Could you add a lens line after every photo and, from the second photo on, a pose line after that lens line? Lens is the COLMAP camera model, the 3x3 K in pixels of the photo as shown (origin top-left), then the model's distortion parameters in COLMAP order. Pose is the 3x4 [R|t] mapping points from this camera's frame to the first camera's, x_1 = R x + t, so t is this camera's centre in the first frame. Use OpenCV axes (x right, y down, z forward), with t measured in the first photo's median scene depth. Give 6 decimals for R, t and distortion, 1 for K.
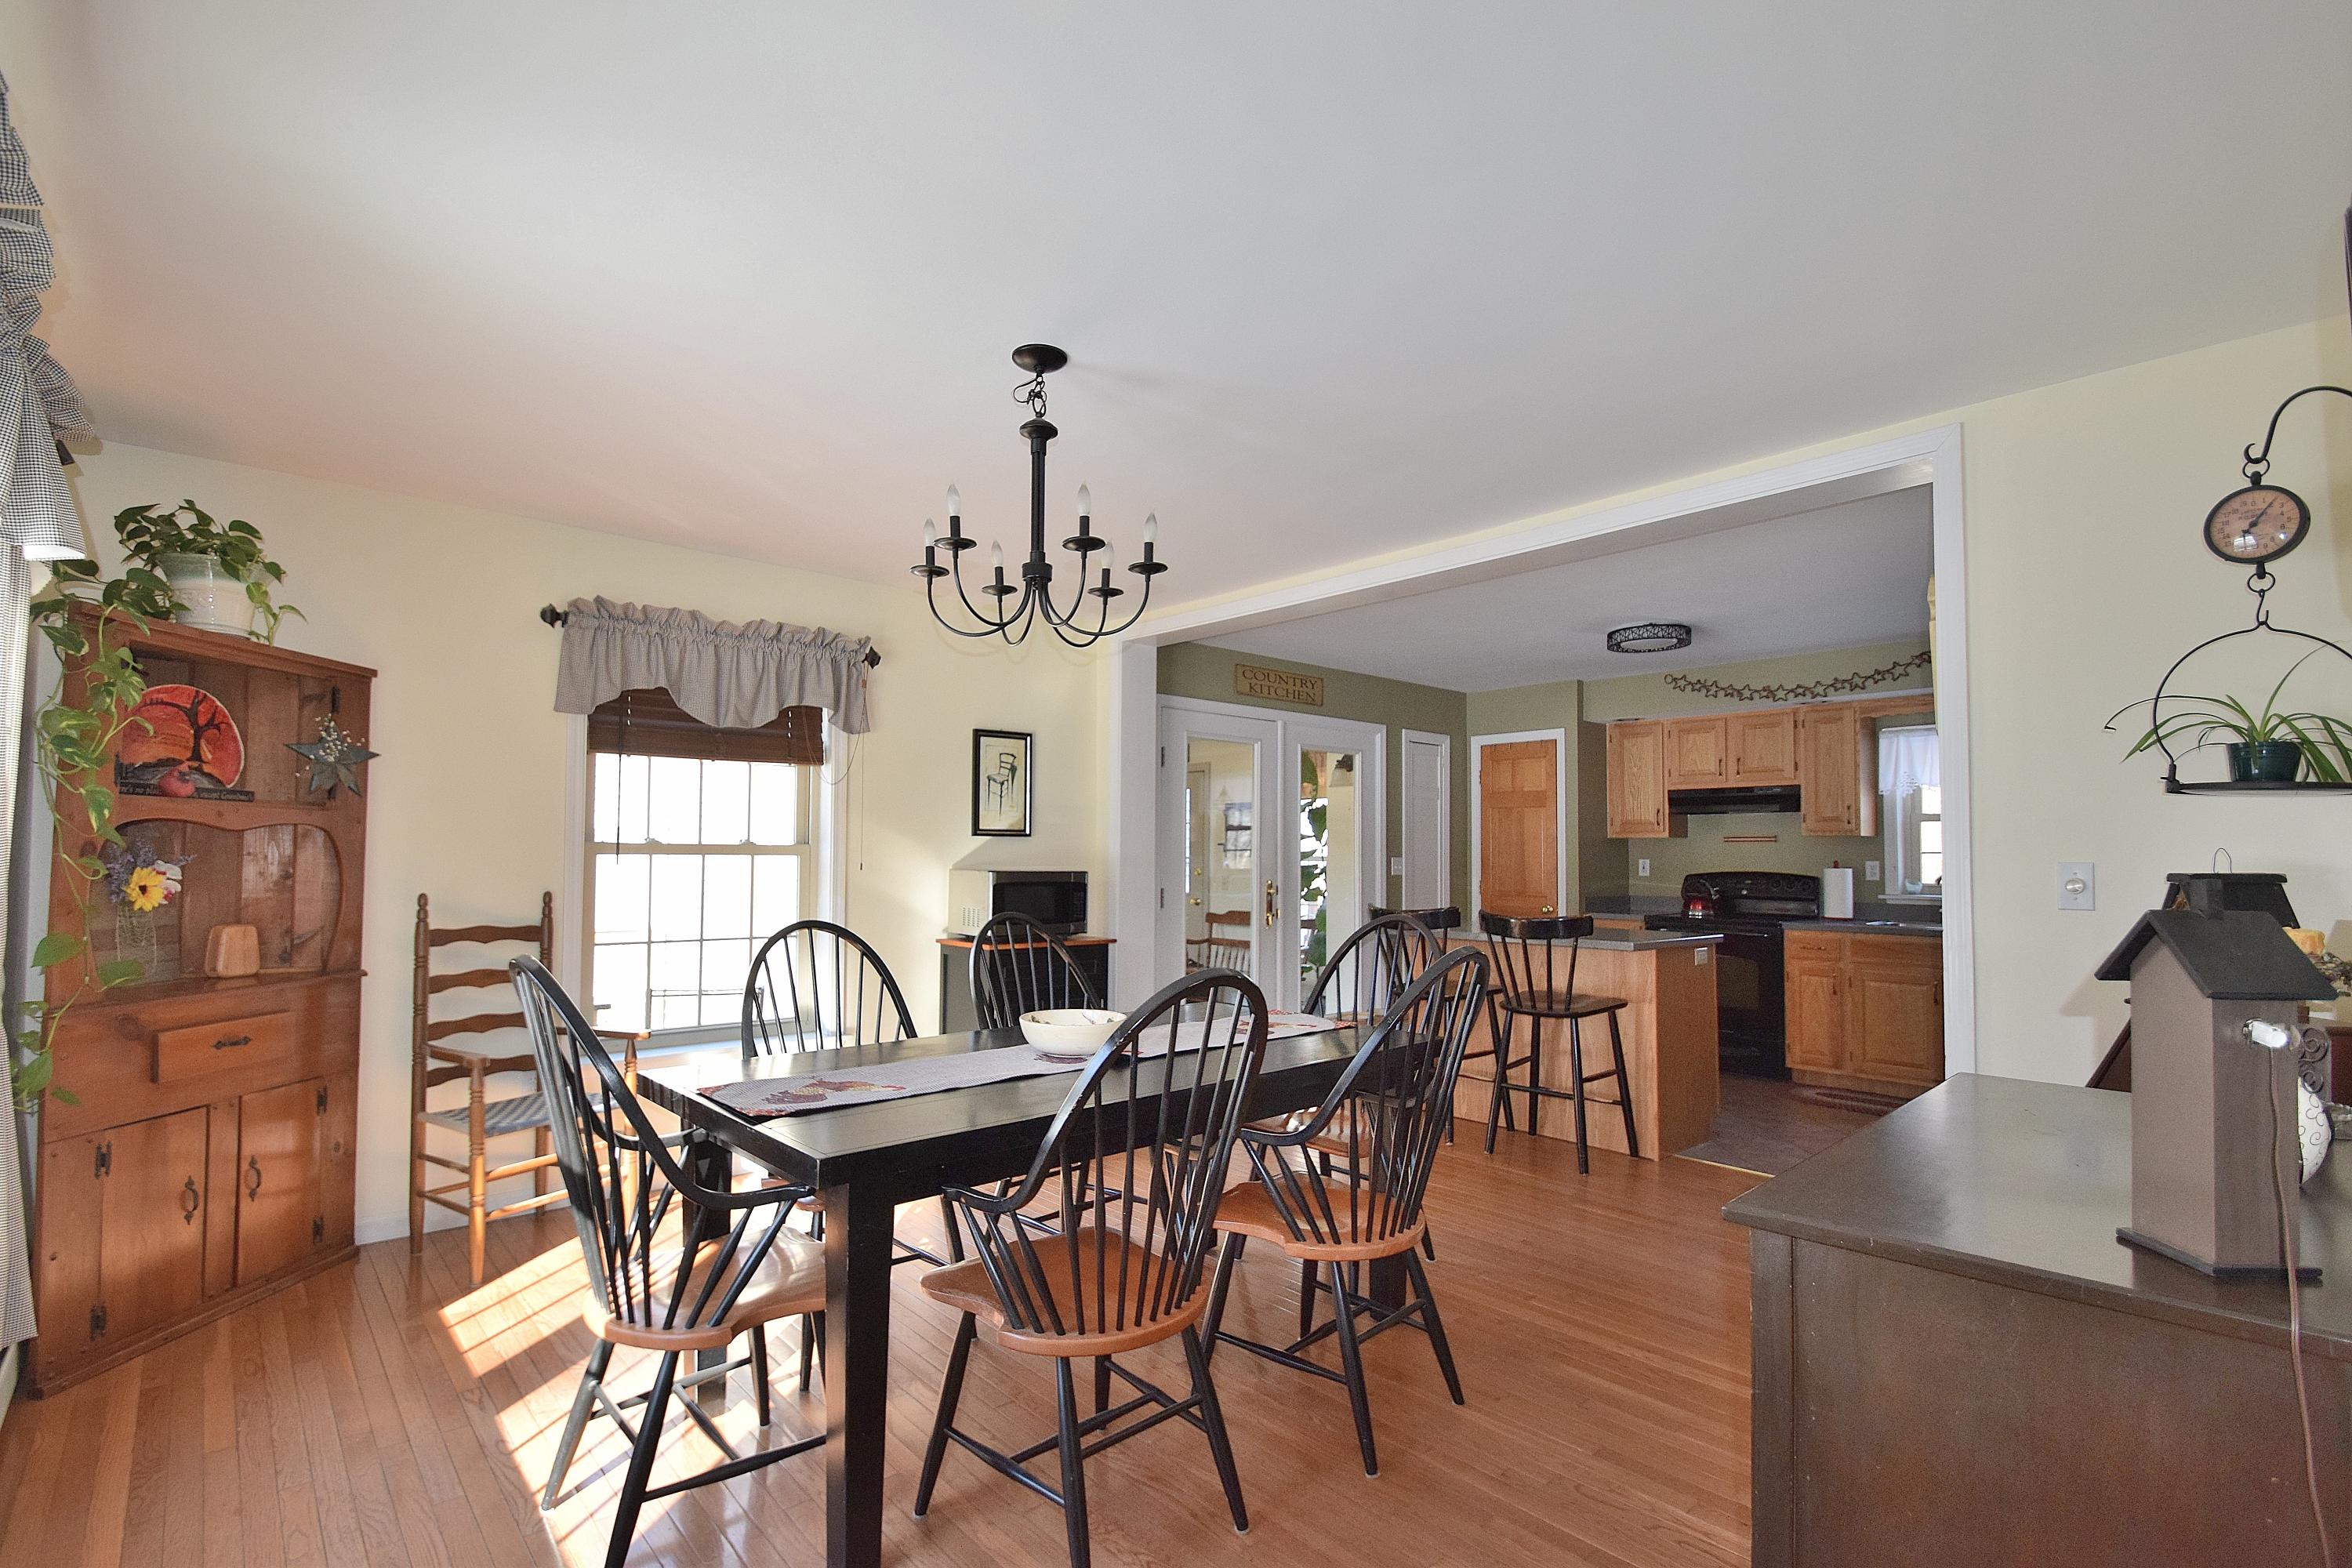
lens RADIAL K [[1051.8, 0, 1168.1], [0, 1051.8, 822.4], [0, 0, 1]] dist [-0.000954, -0.000167]
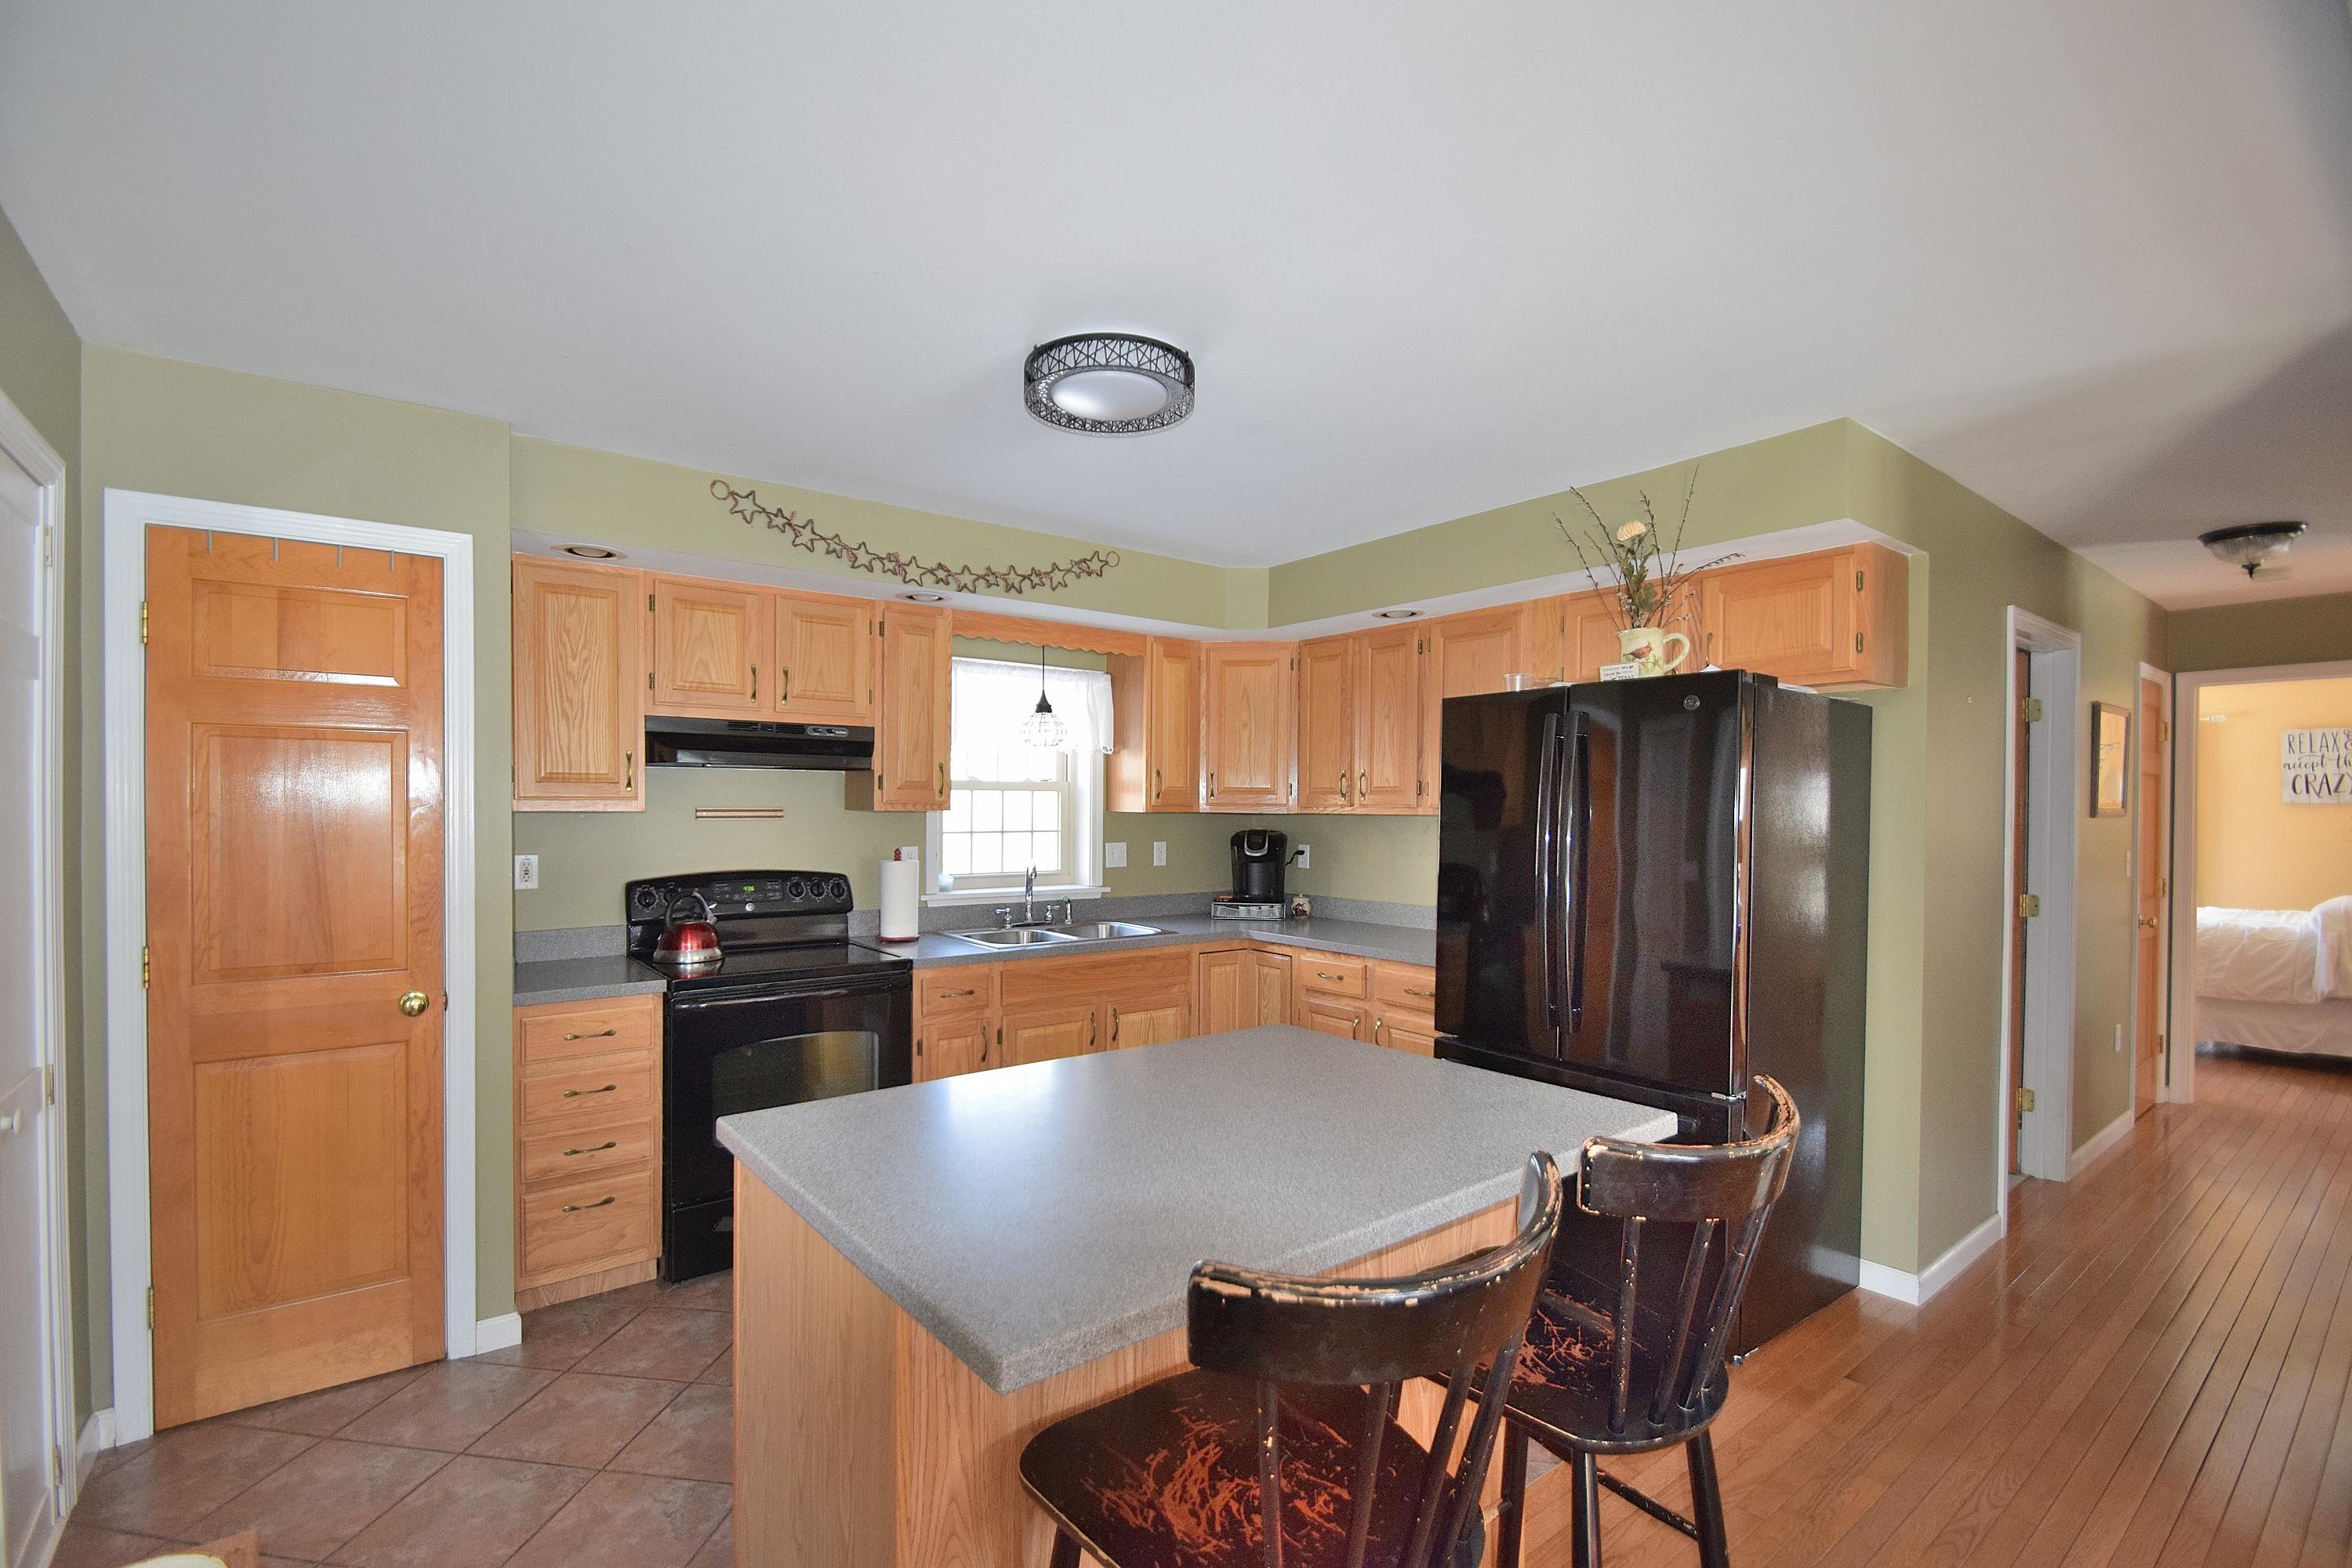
lens RADIAL K [[1051.8, 0, 1168.1], [0, 1051.8, 822.4], [0, 0, 1]] dist [-0.000954, -0.000167]
pose [[0.080525, -0.016076, 0.996623, 0.002349], [-0.033042, 0.999277, 0.018788, 0.002410], [-0.996205, -0.034444, 0.079936, 0.753047]]
